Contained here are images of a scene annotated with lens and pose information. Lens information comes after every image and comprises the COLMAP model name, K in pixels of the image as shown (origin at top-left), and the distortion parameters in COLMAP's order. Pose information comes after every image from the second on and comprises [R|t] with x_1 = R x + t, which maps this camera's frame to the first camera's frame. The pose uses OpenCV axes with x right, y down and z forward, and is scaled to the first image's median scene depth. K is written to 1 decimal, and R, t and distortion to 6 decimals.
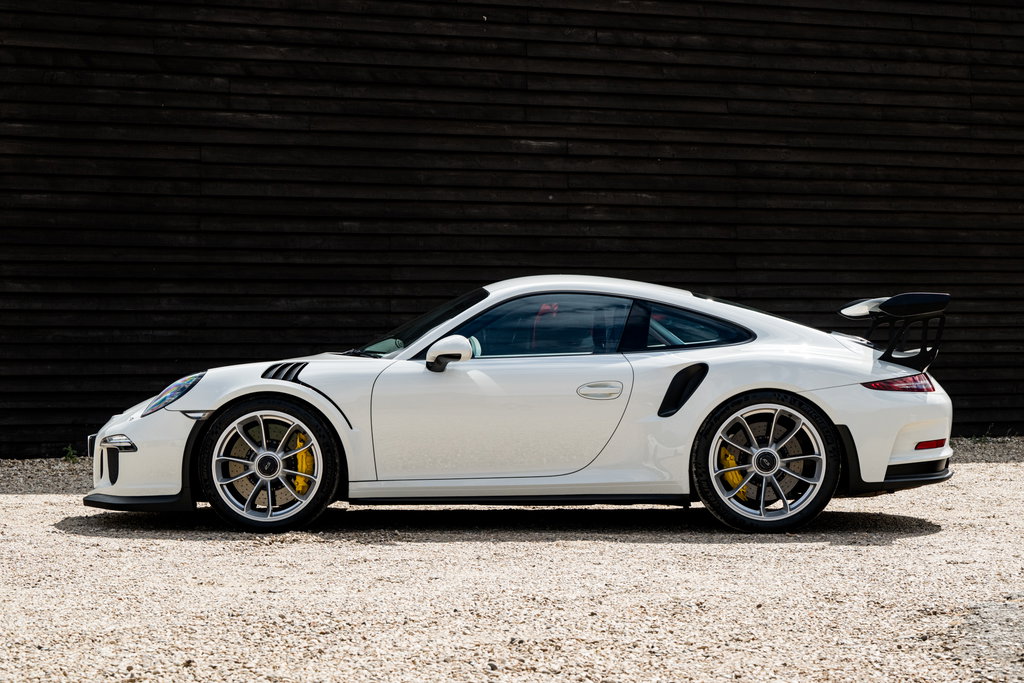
lens RADIAL K [[2289.8, 0, 512.0], [0, 2289.8, 341.5], [0, 0, 1]] dist [-0.005666, 0.126337]
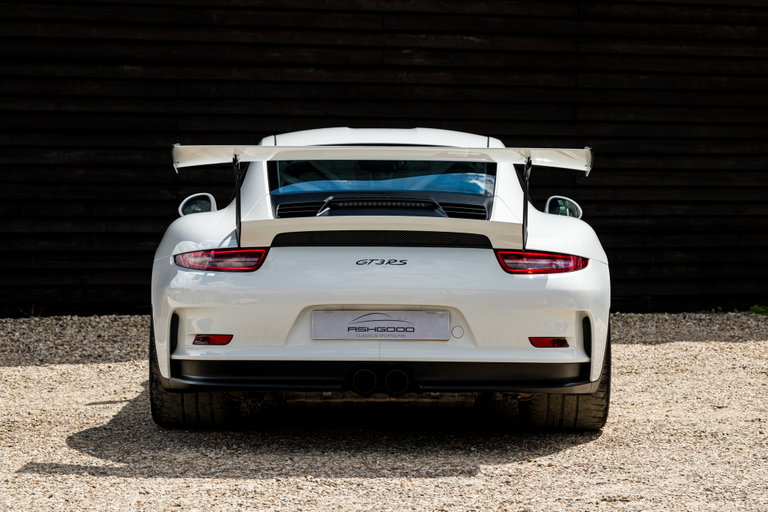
lens RADIAL K [[2154.9, 0, 384.0], [0, 2154.9, 256.0], [0, 0, 1]] dist [-0.001116, -0.206735]
pose [[0.996919, 0.010367, -0.077752, 0.094093], [-0.008120, 0.999542, 0.029163, -0.002731], [0.078019, -0.028441, 0.996546, 0.155623]]
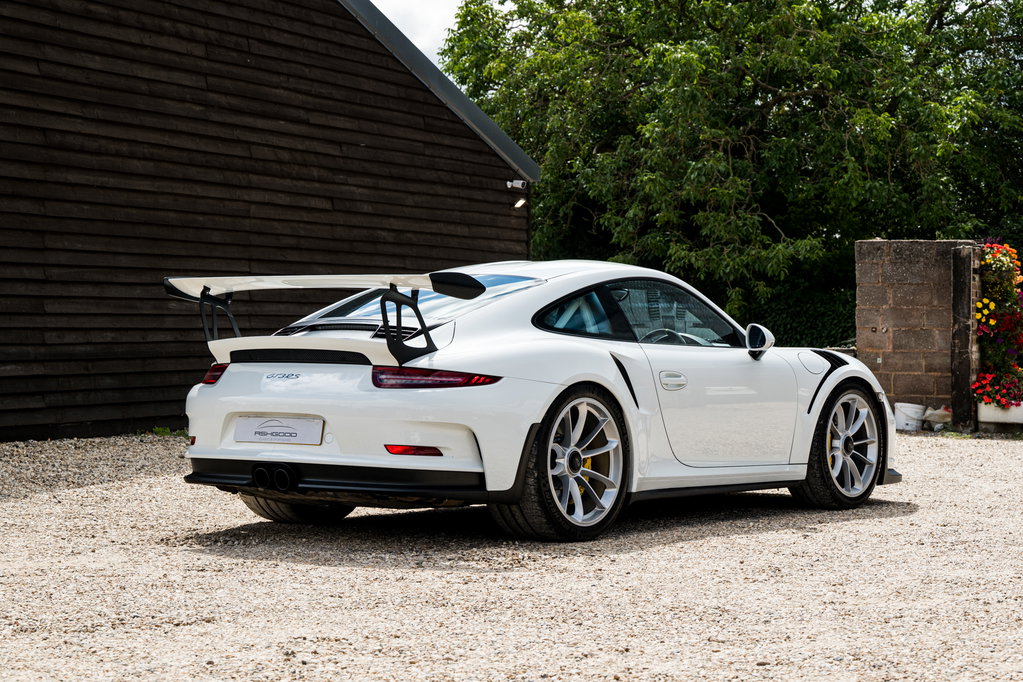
lens RADIAL K [[2317.4, 0, 511.5], [0, 2317.4, 341.0], [0, 0, 1]] dist [0.004229, -0.059107]
pose [[0.729136, 0.001094, 0.684368, -0.417283], [-0.004018, 0.999988, 0.002682, 0.001761], [-0.684357, -0.004705, 0.729132, 0.217743]]
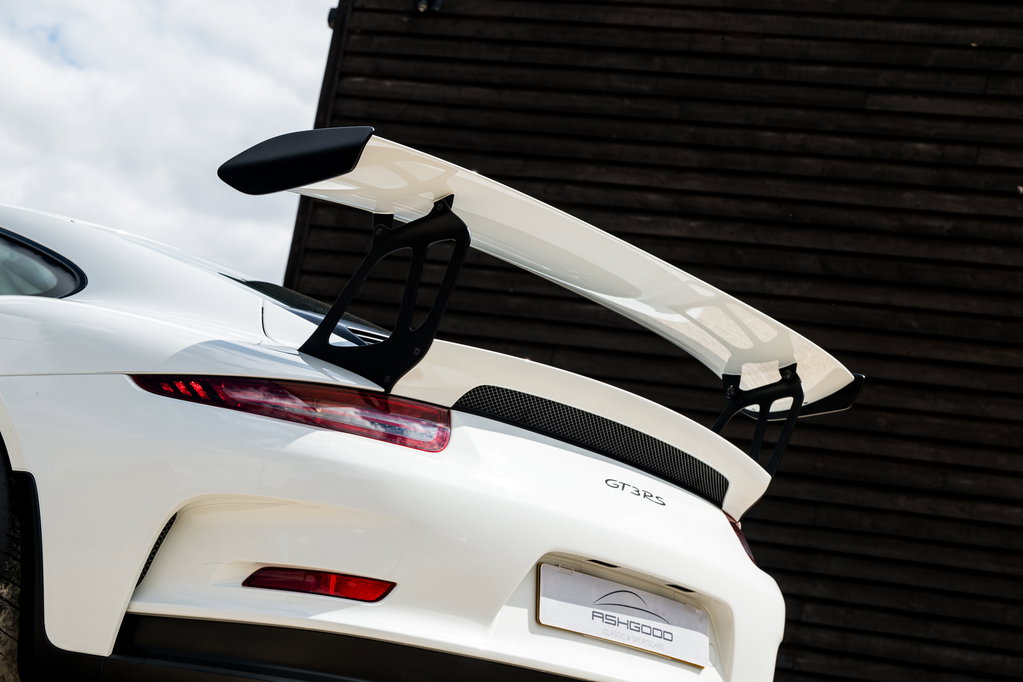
lens RADIAL K [[2047.3, 0, 511.5], [0, 2047.3, 341.0], [0, 0, 1]] dist [-0.024894, -0.064857]
pose [[0.760988, -0.000544, -0.648766, 0.253551], [-0.174819, 0.962838, -0.205865, 0.042922], [0.624769, 0.270077, 0.732613, 0.507145]]
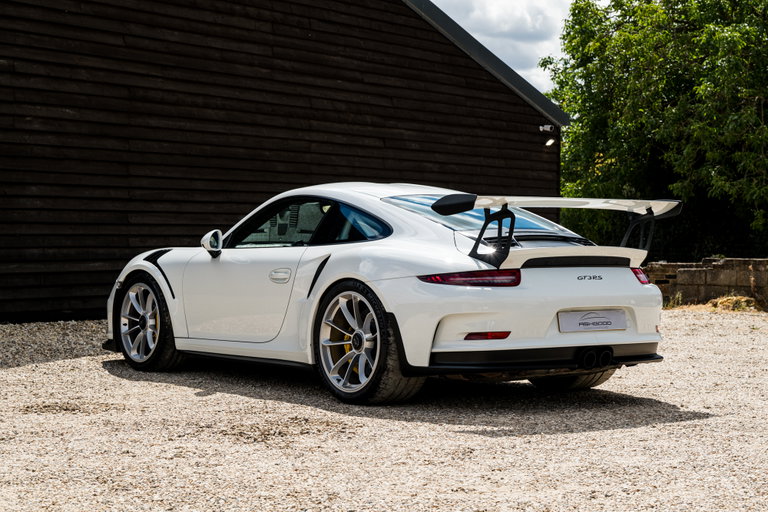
lens RADIAL K [[1596.1, 0, 384.0], [0, 1596.1, 256.0], [0, 0, 1]] dist [0.013279, -0.030529]
pose [[0.840683, 0.001648, 0.541526, -0.260364], [-0.009319, 0.999891, 0.011423, 0.000072], [-0.541448, -0.014650, 0.840607, 0.228665]]
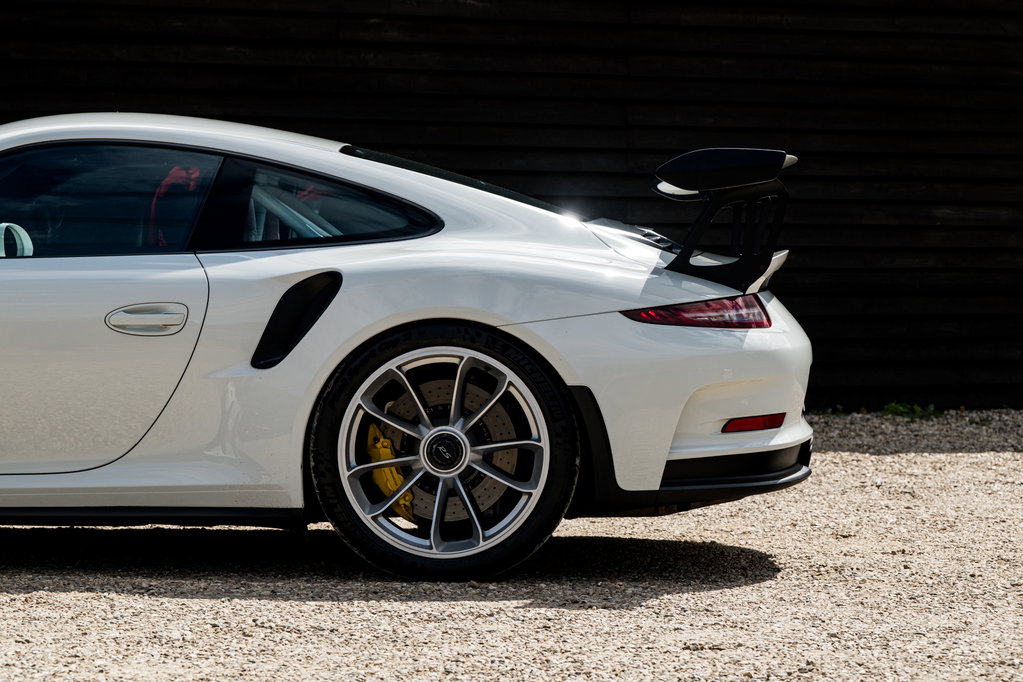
lens RADIAL K [[3348.1, 0, 511.5], [0, 3348.1, 341.0], [0, 0, 1]] dist [0.025799, -0.595243]
pose [[0.999783, 0.010344, -0.018091, 0.088890], [-0.009900, 0.999651, 0.024484, 0.003796], [0.018337, -0.024300, 0.999537, 0.122846]]
